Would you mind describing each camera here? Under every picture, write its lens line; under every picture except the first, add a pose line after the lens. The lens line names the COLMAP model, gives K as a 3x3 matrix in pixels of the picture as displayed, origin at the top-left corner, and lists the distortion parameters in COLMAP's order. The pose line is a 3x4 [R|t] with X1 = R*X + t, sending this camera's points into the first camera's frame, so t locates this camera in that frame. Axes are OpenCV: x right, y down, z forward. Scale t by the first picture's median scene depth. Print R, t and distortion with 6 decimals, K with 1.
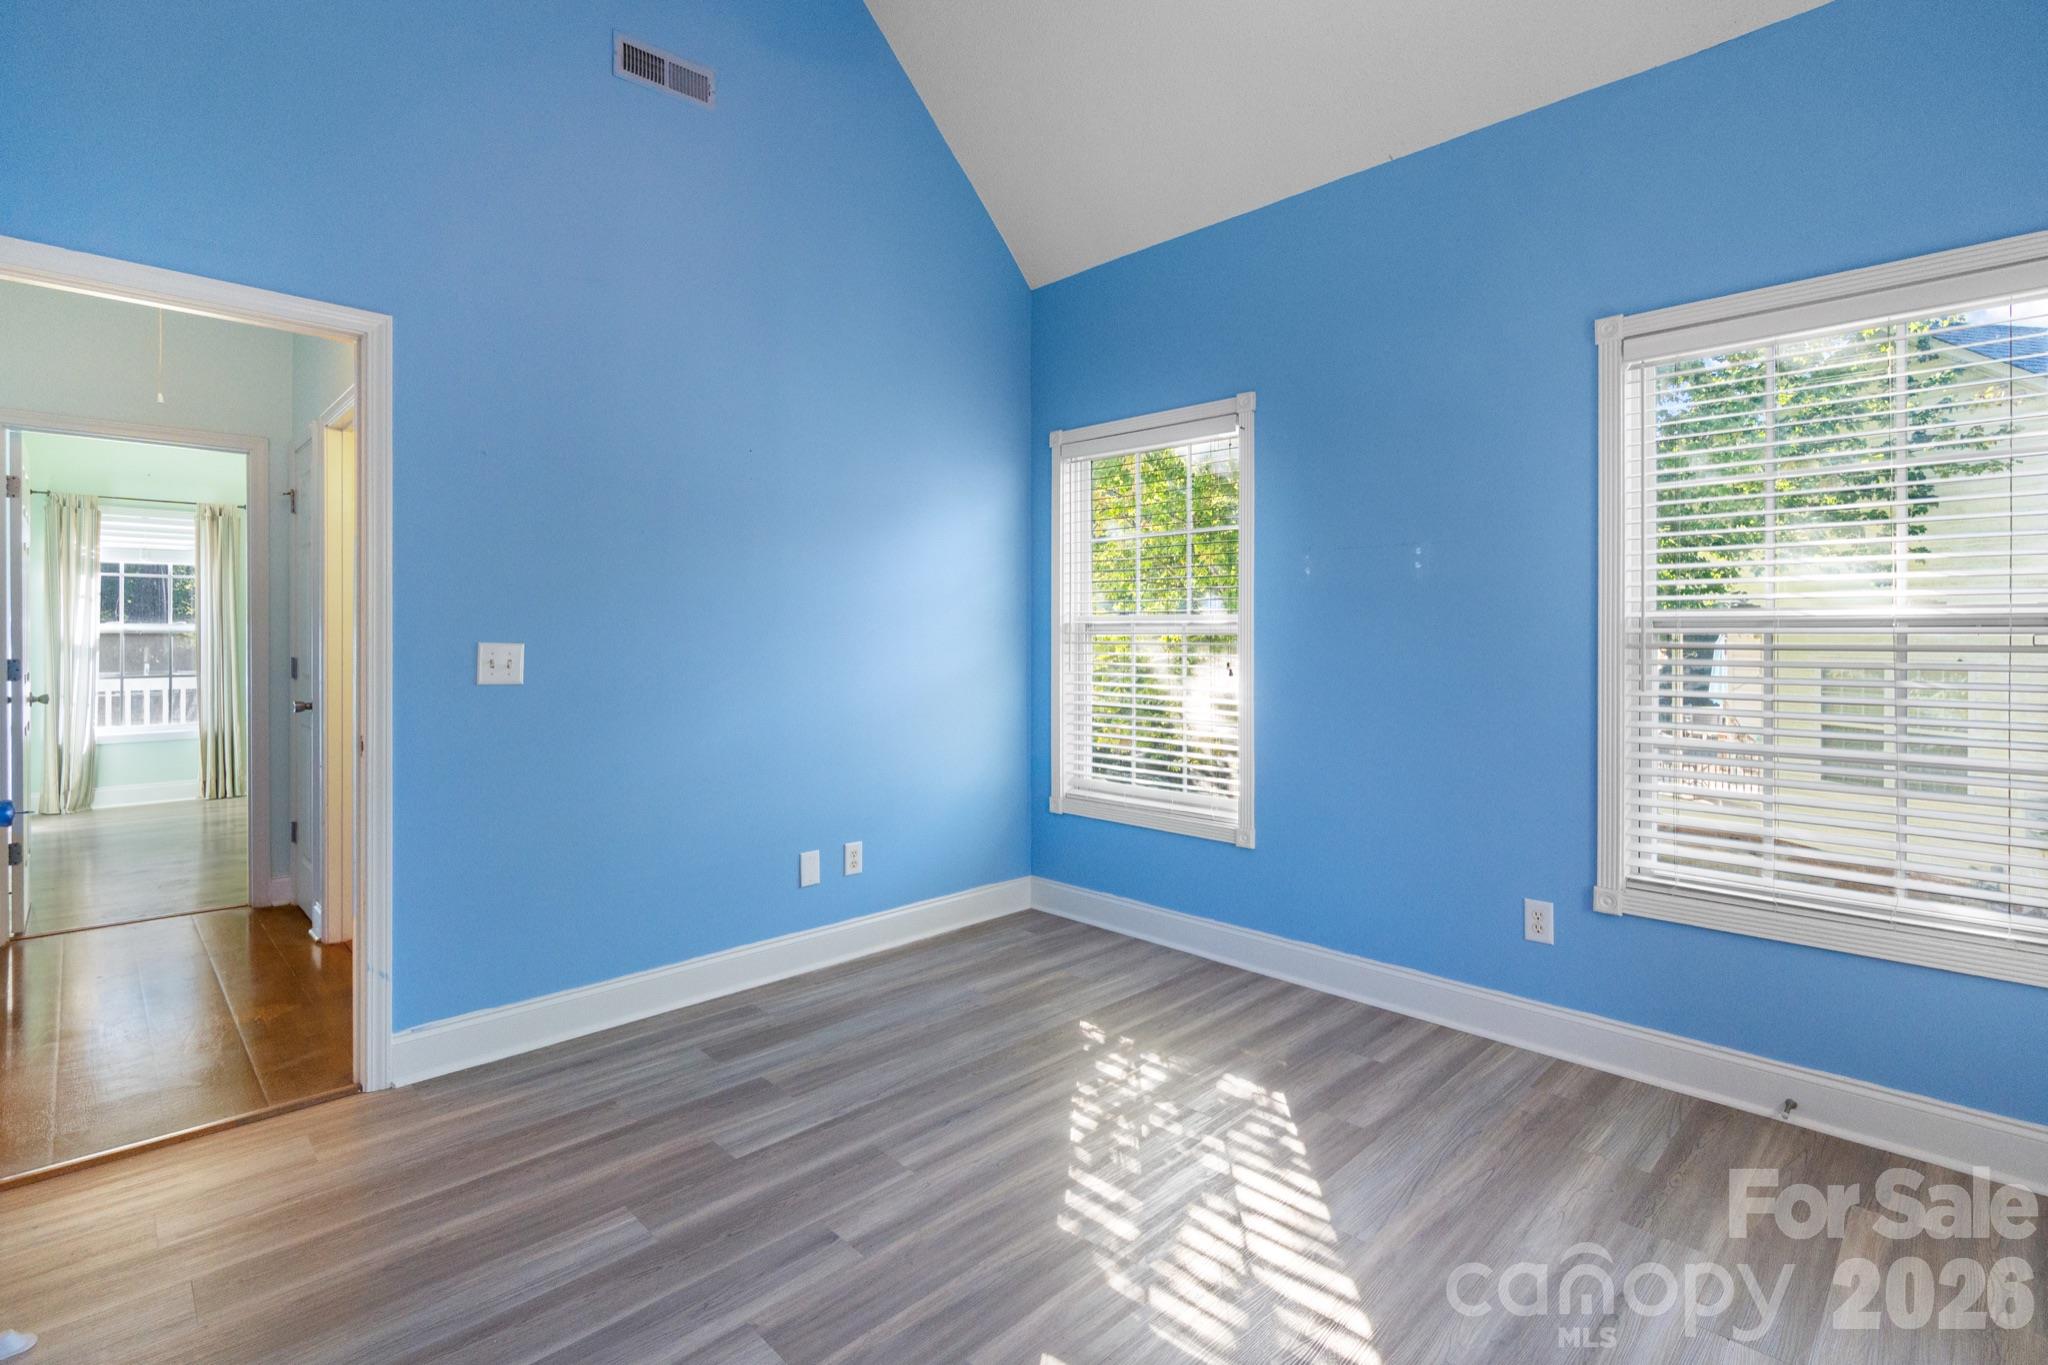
lens RADIAL K [[962.0, 0, 1024.1], [0, 962.0, 617.4], [0, 0, 1]] dist [0.001717, 0.000227]
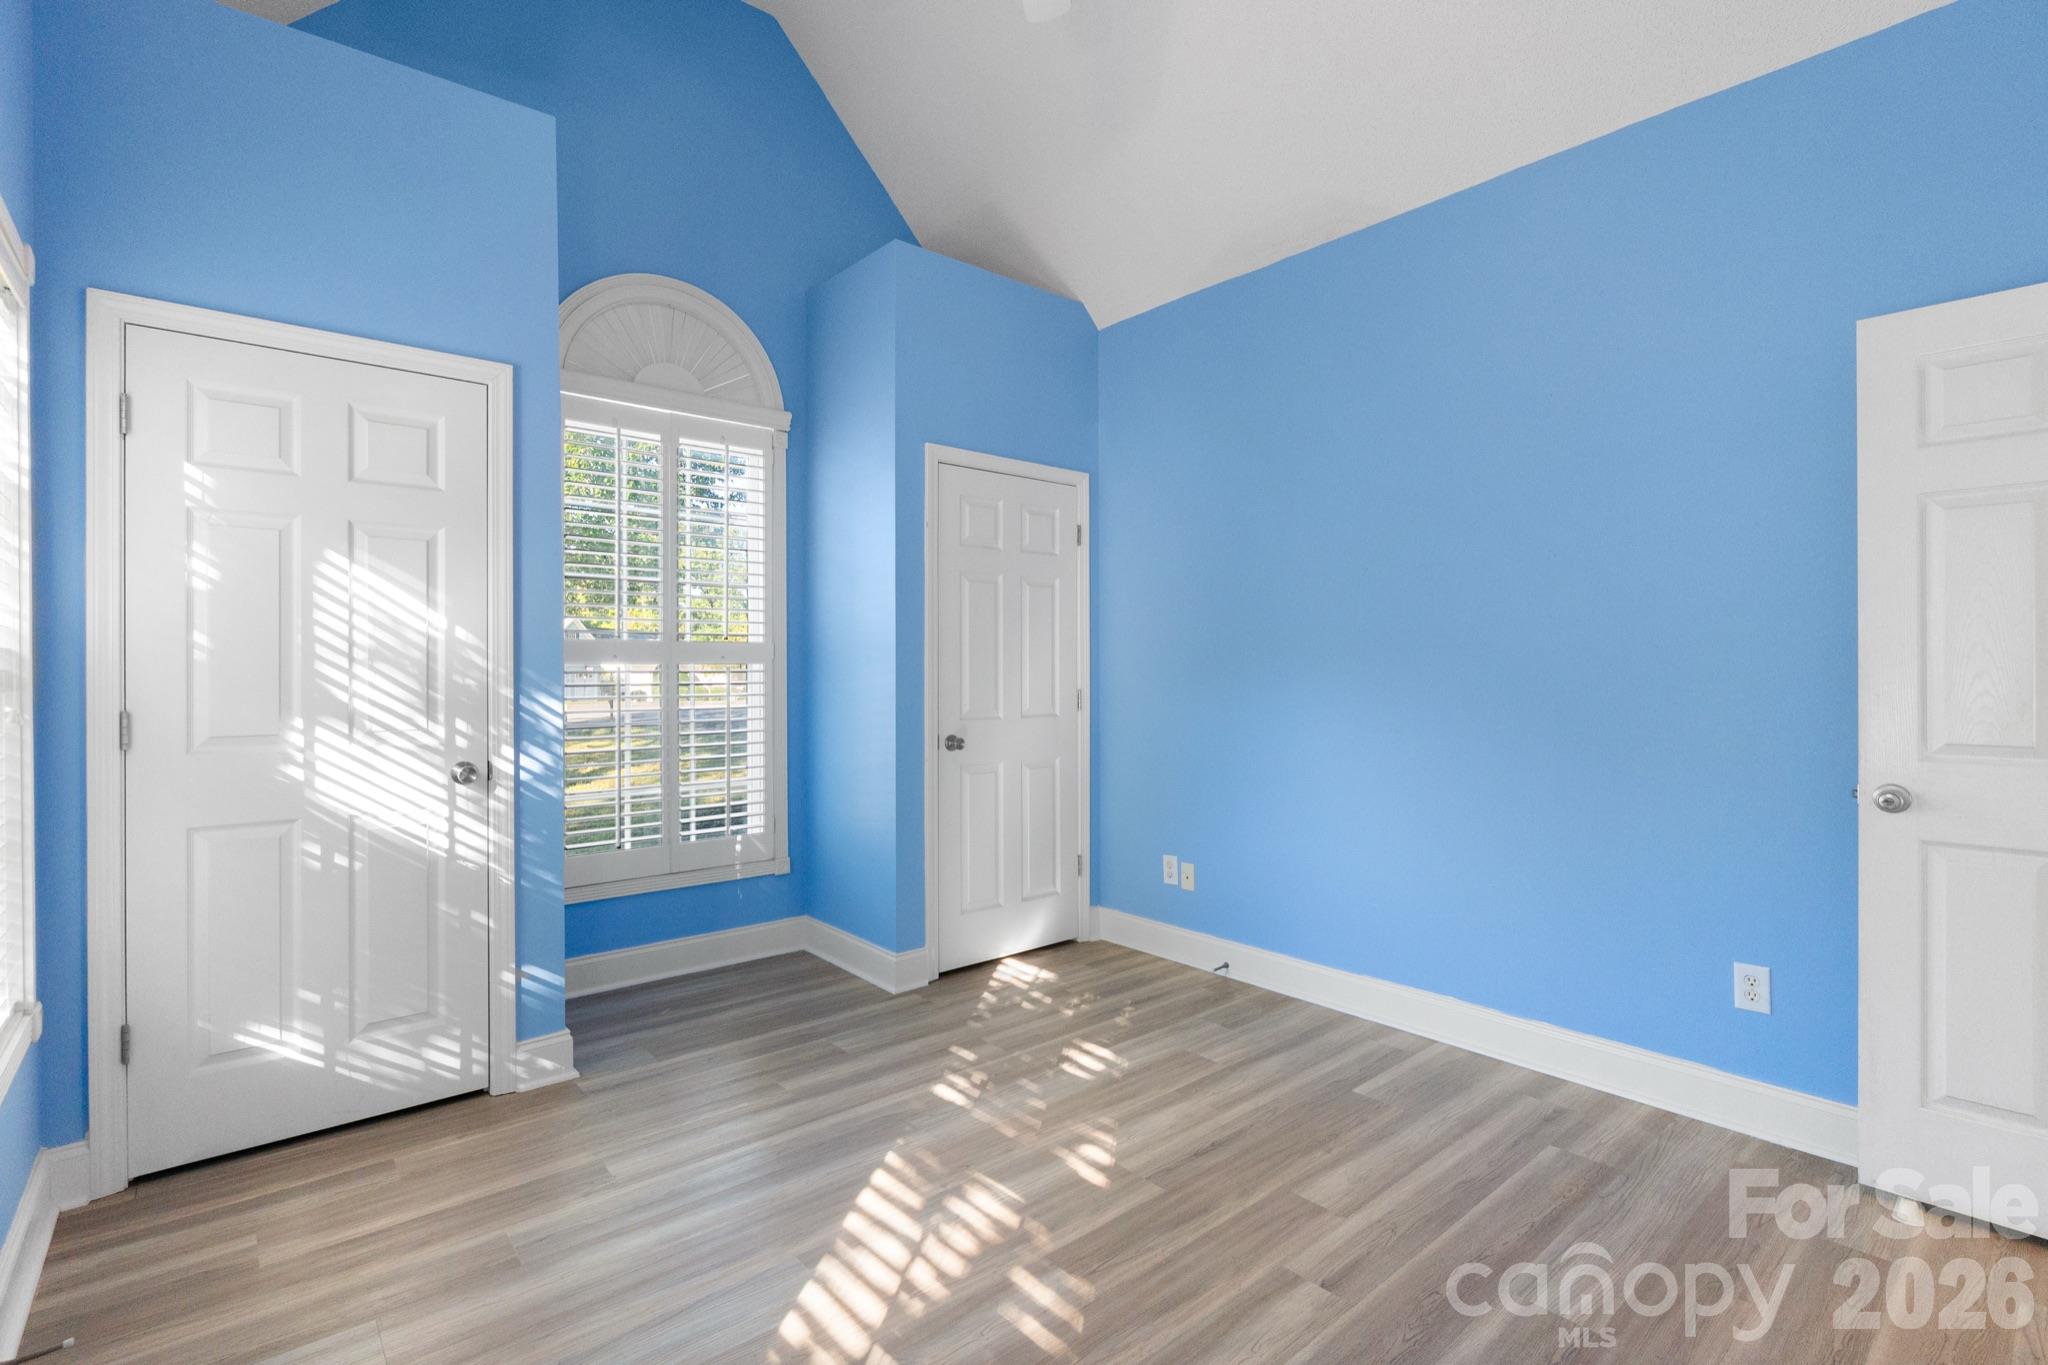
lens RADIAL K [[967.2, 0, 1016.7], [0, 967.2, 639.4], [0, 0, 1]] dist [-0.003957, -0.000541]
pose [[-0.998562, 0.000793, 0.053604, 0.043574], [-0.001638, 0.998972, -0.045293, 0.021881], [-0.053585, -0.045315, -0.997535, 1.422303]]
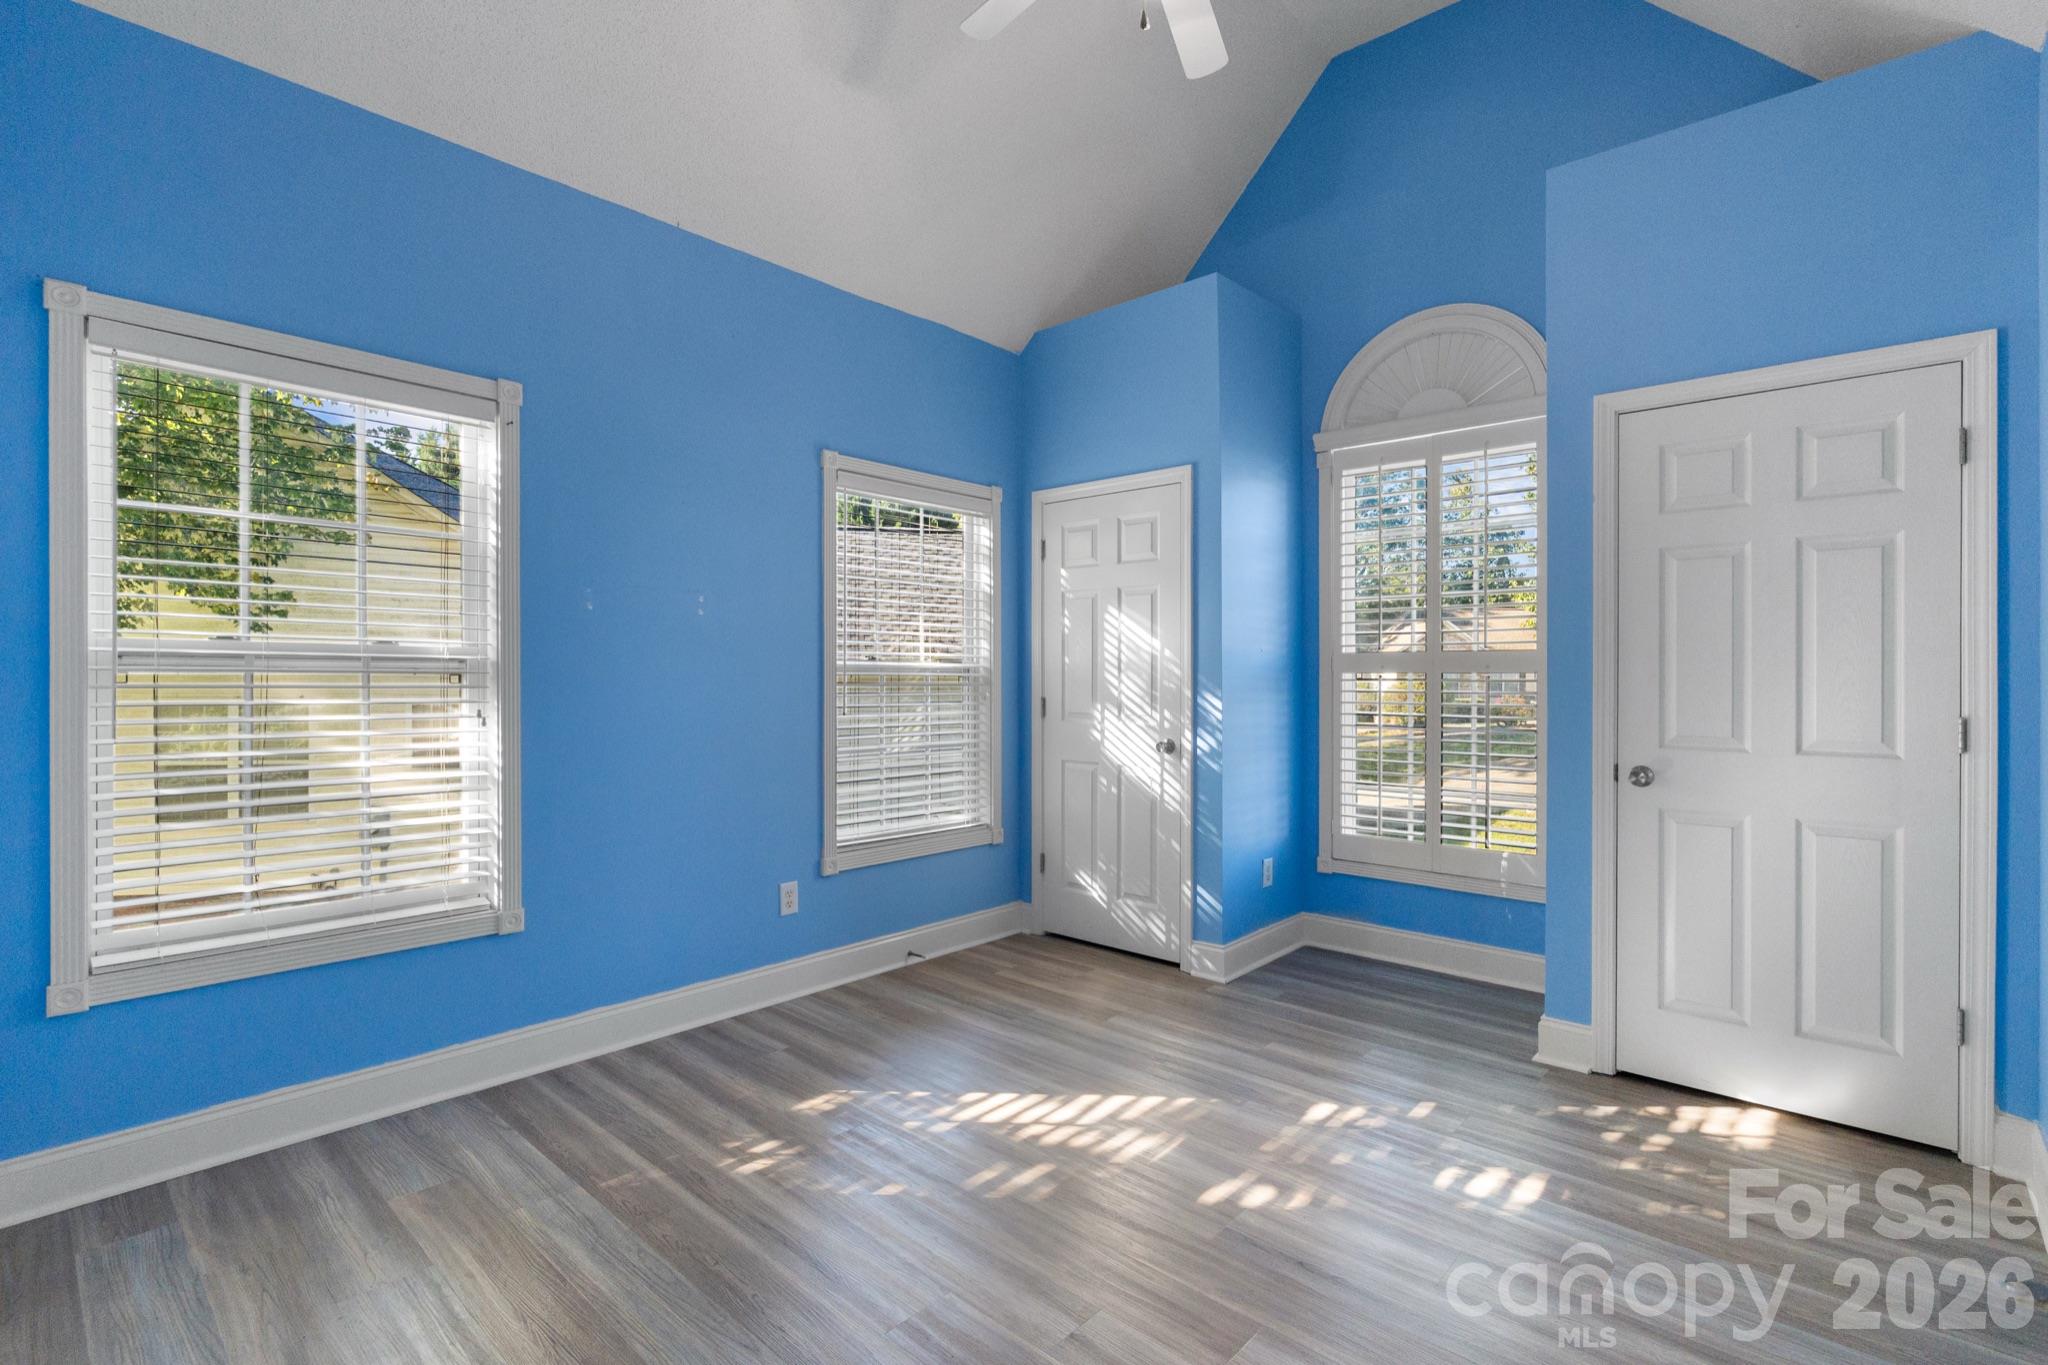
lens RADIAL K [[967.2, 0, 1016.7], [0, 967.2, 639.4], [0, 0, 1]] dist [-0.003957, -0.000541]
pose [[-0.055182, 0.036551, 0.997807, -0.797903], [-0.022000, 0.999043, -0.037813, 0.012585], [-0.998234, -0.024038, -0.054325, 0.786668]]
